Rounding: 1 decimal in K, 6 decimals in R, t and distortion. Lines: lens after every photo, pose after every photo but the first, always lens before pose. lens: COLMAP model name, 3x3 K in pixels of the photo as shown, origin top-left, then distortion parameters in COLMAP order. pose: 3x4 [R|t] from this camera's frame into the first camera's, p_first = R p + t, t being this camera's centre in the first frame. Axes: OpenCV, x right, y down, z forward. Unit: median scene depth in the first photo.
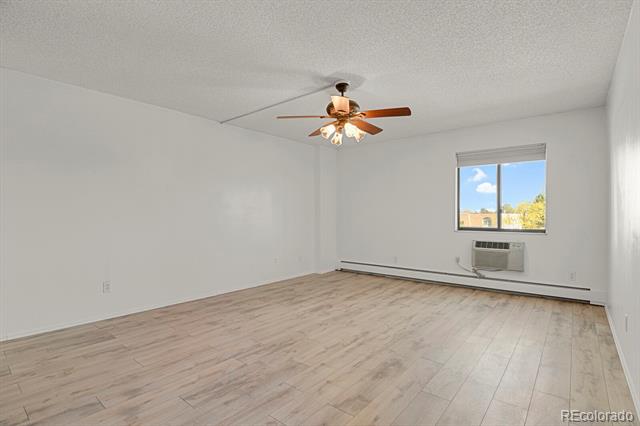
lens RADIAL K [[312.3, 0, 319.2], [0, 312.3, 213.3], [0, 0, 1]] dist [-0.030498, 0.000264]
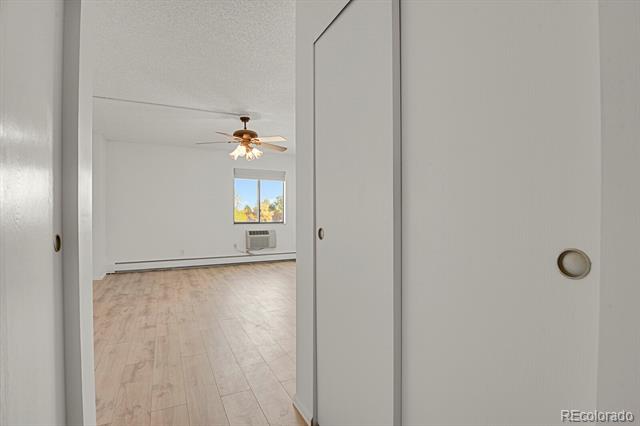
lens RADIAL K [[312.3, 0, 323.2], [0, 312.3, 212.5], [0, 0, 1]] dist [-0.030498, 0.000264]
pose [[0.396521, 0.001080, 0.918025, -0.865994], [-0.002292, 0.999997, -0.000187, 0.002408], [-0.918023, -0.002030, 0.396523, 0.117352]]
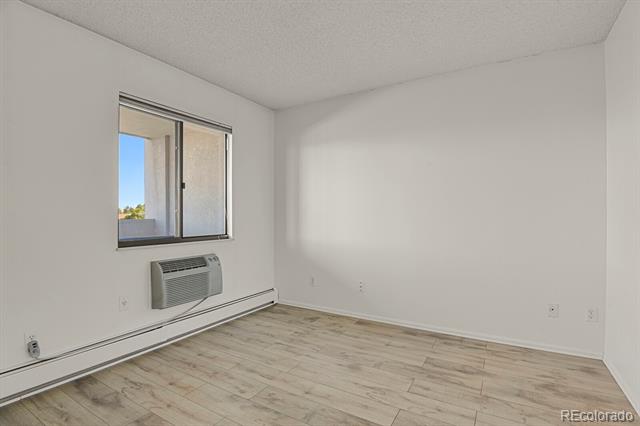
lens RADIAL K [[312.3, 0, 318.9], [0, 312.3, 213.8], [0, 0, 1]] dist [-0.030498, 0.000264]
pose [[-0.168479, 0.004827, 0.985693, -0.114668], [-0.025534, 0.999631, -0.009260, 0.001855], [-0.985374, -0.026728, -0.168294, 1.006127]]
